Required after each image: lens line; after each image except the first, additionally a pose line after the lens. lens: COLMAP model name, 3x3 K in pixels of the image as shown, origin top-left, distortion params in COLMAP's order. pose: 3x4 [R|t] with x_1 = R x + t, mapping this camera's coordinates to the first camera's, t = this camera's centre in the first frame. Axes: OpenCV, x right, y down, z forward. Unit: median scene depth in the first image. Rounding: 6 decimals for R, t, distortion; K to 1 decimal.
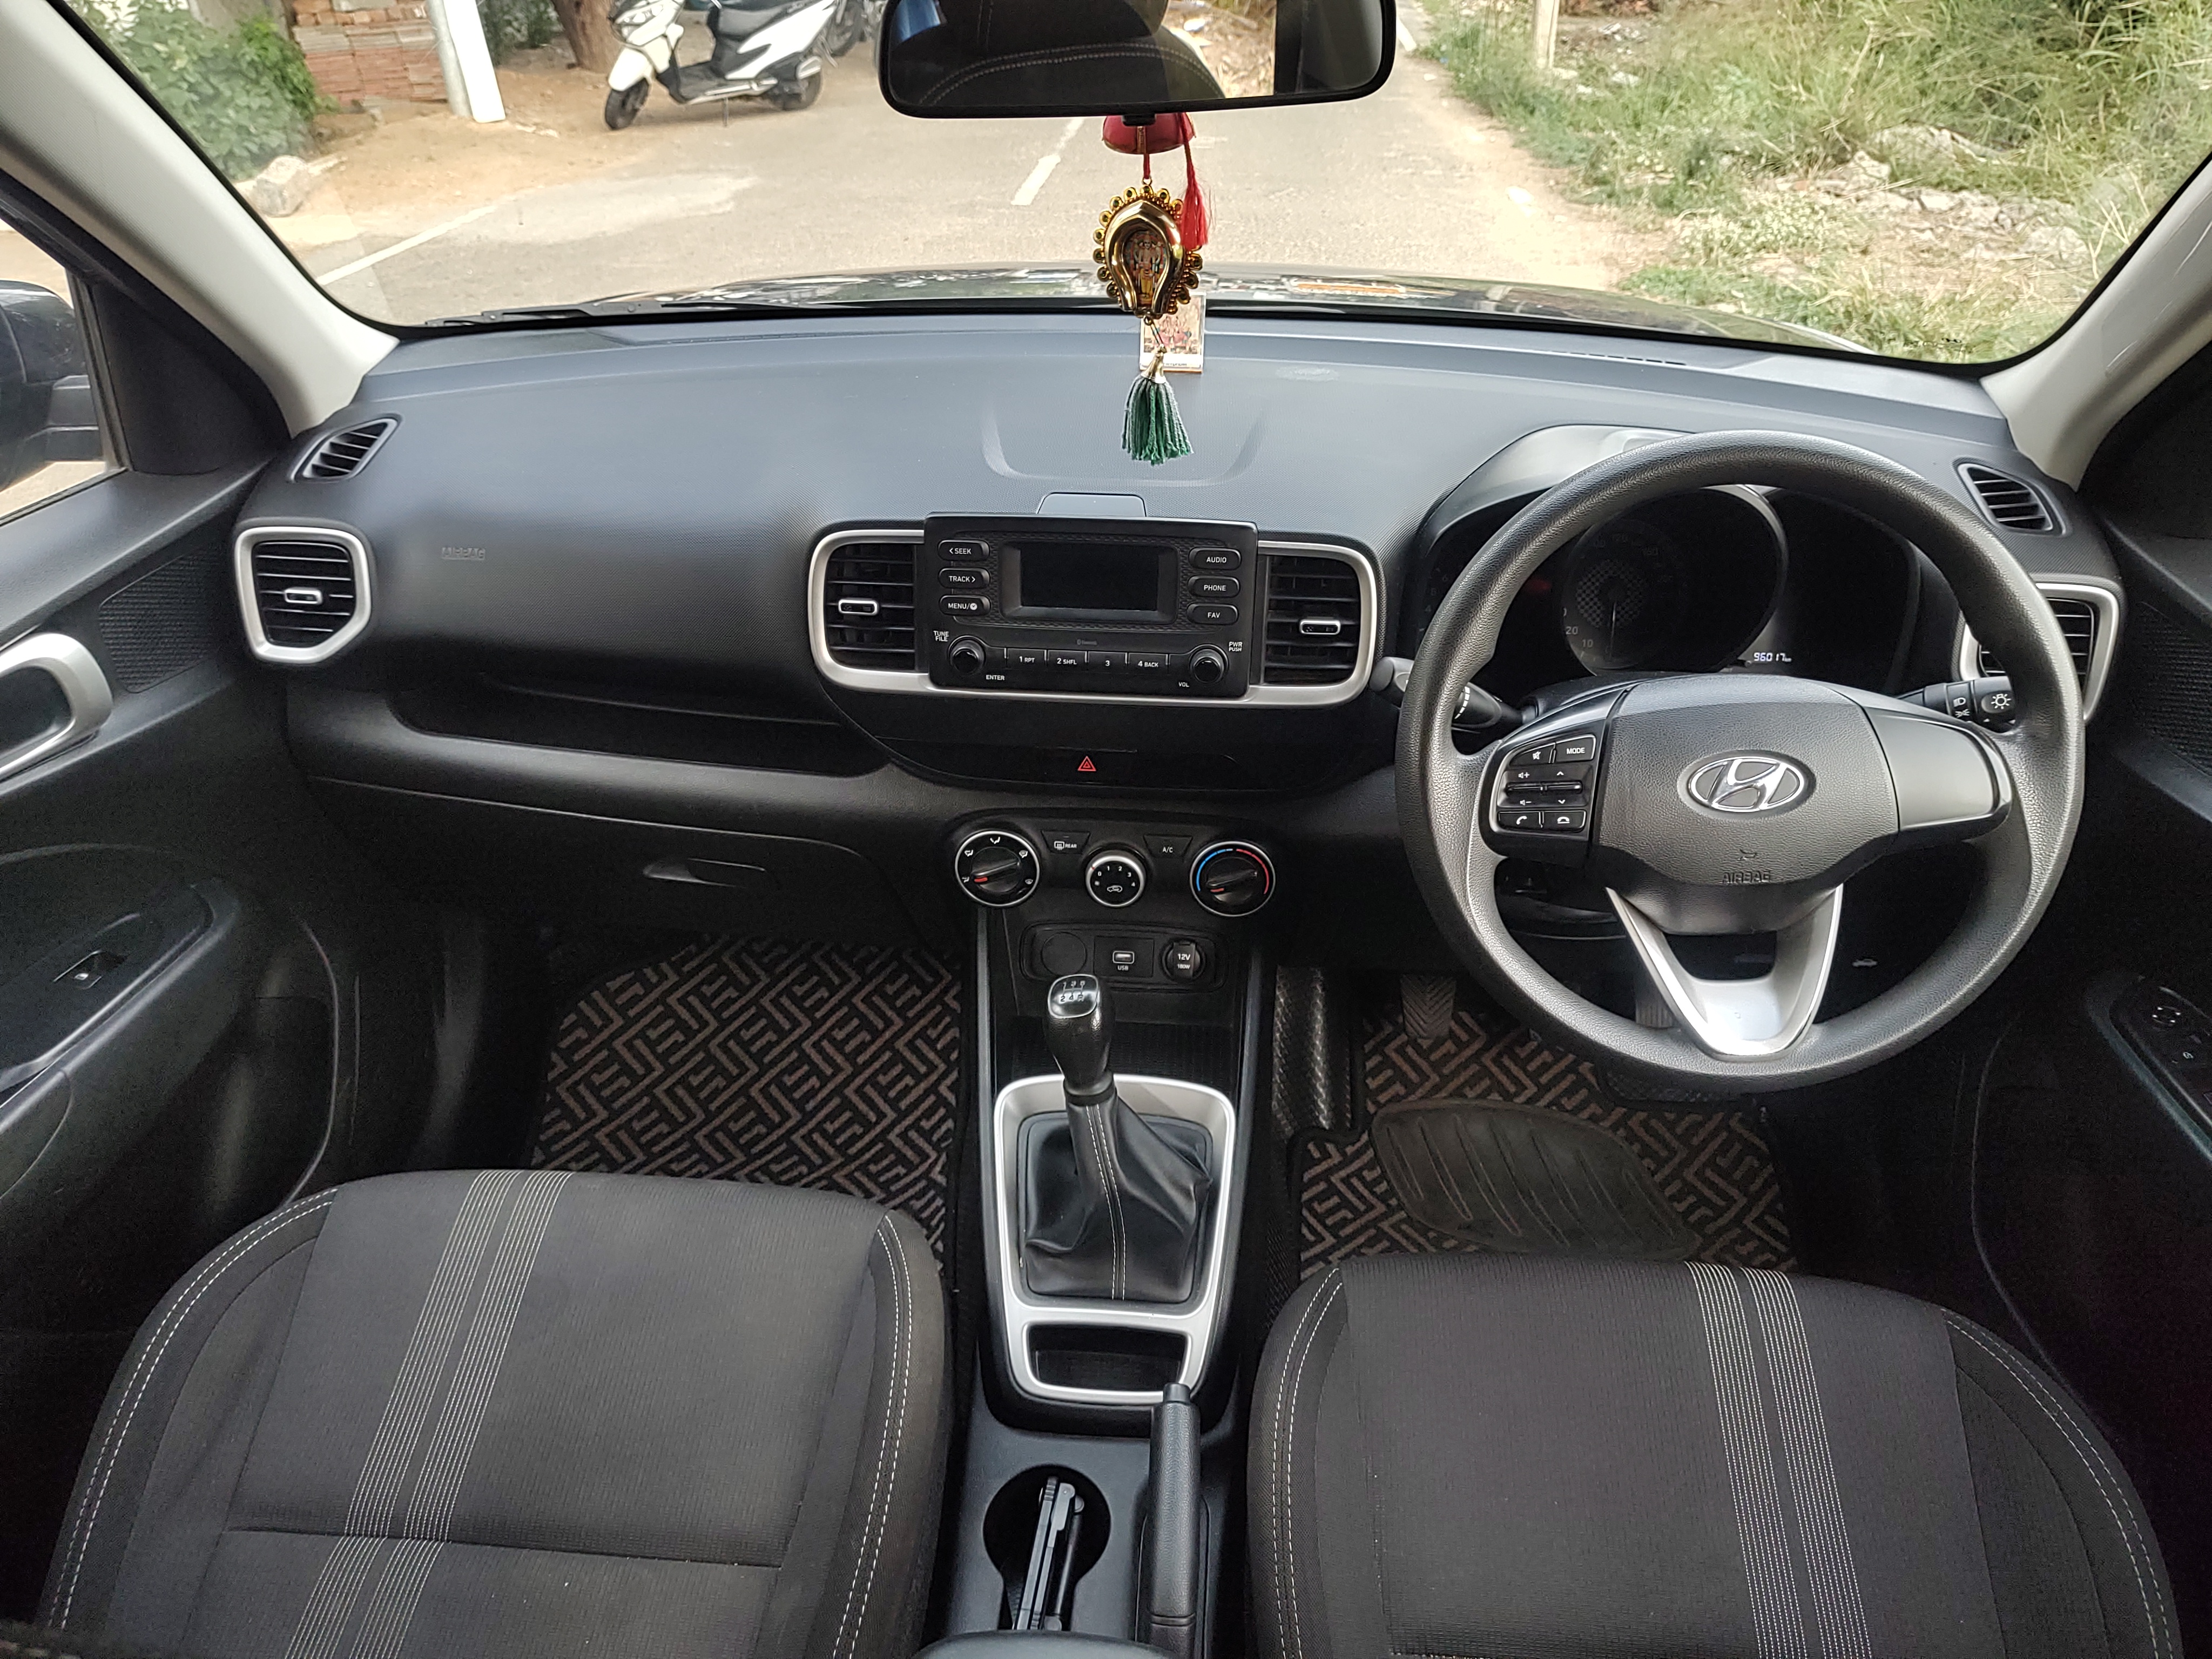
lens RADIAL K [[1446.6, 0, 1106.0], [0, 1446.6, 829.5], [0, 0, 1]] dist [0.002392, -0.002465]
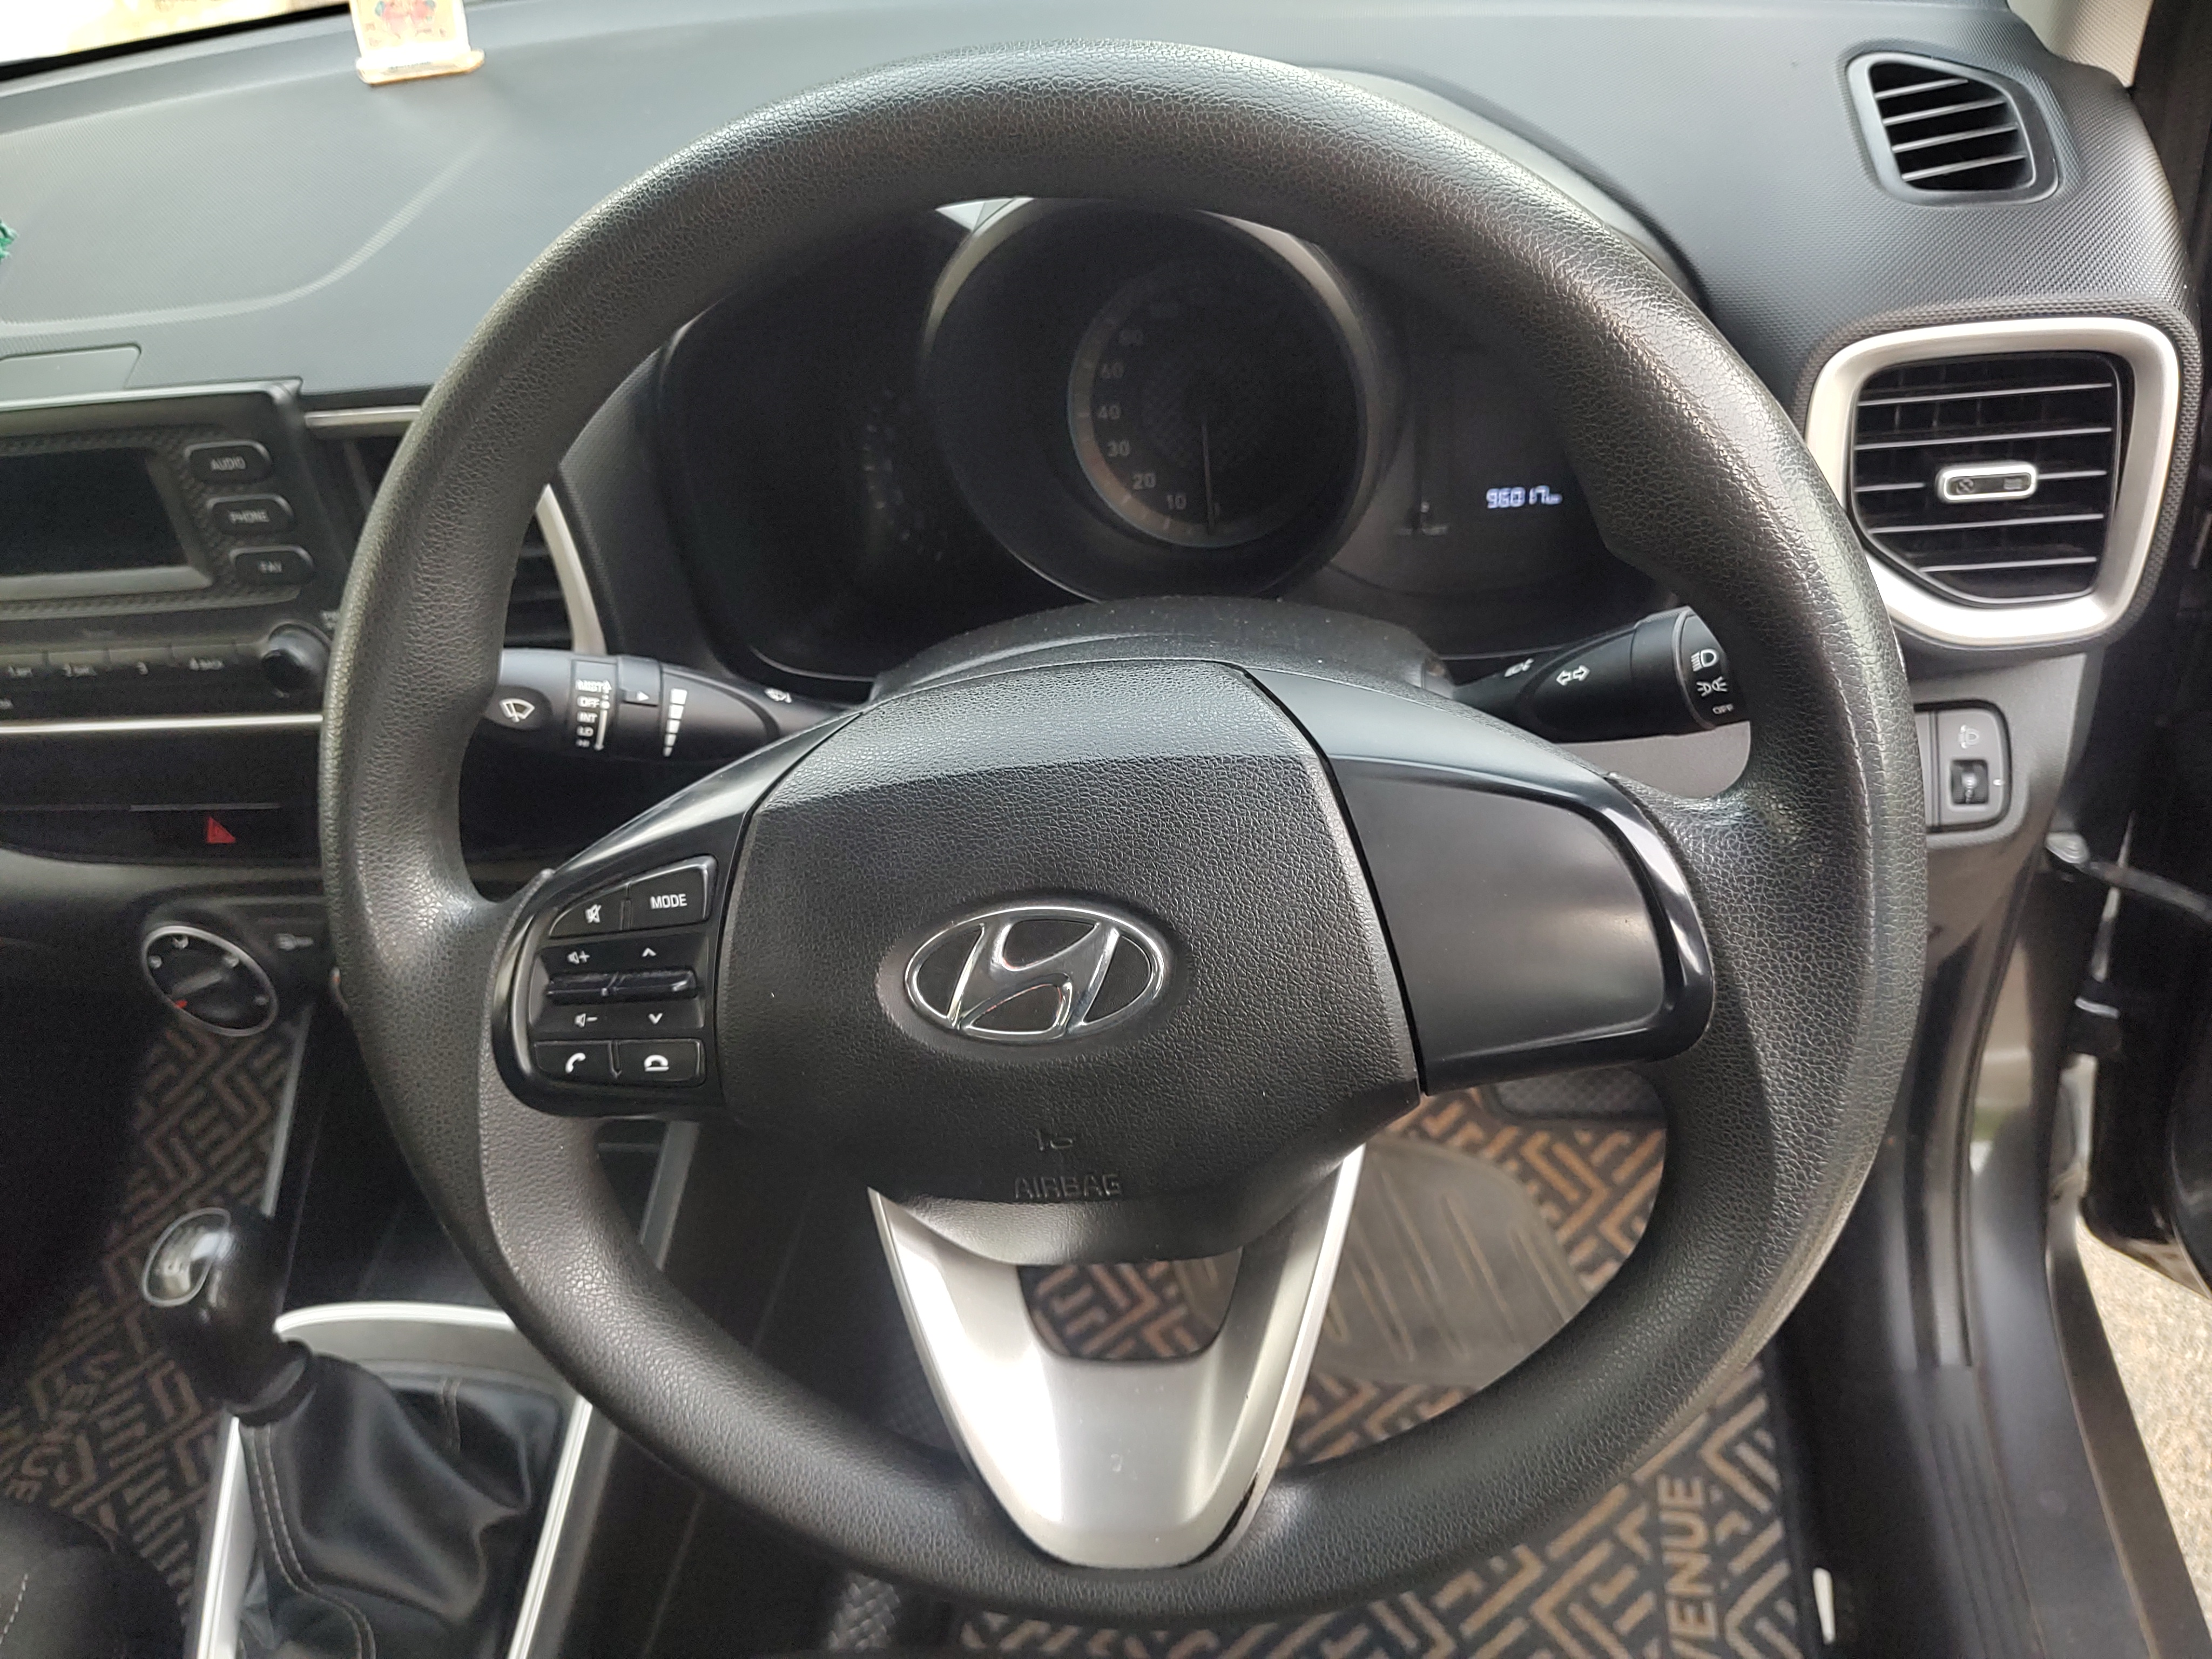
lens RADIAL K [[1516.1, 0, 1106.0], [0, 1516.1, 829.5], [0, 0, 1]] dist [-0.005789, -0.002582]
pose [[0.988713, -0.068922, -0.133024, 0.425122], [0.089176, 0.984216, 0.152864, -0.109562], [0.120389, -0.163001, 0.979253, 0.480941]]
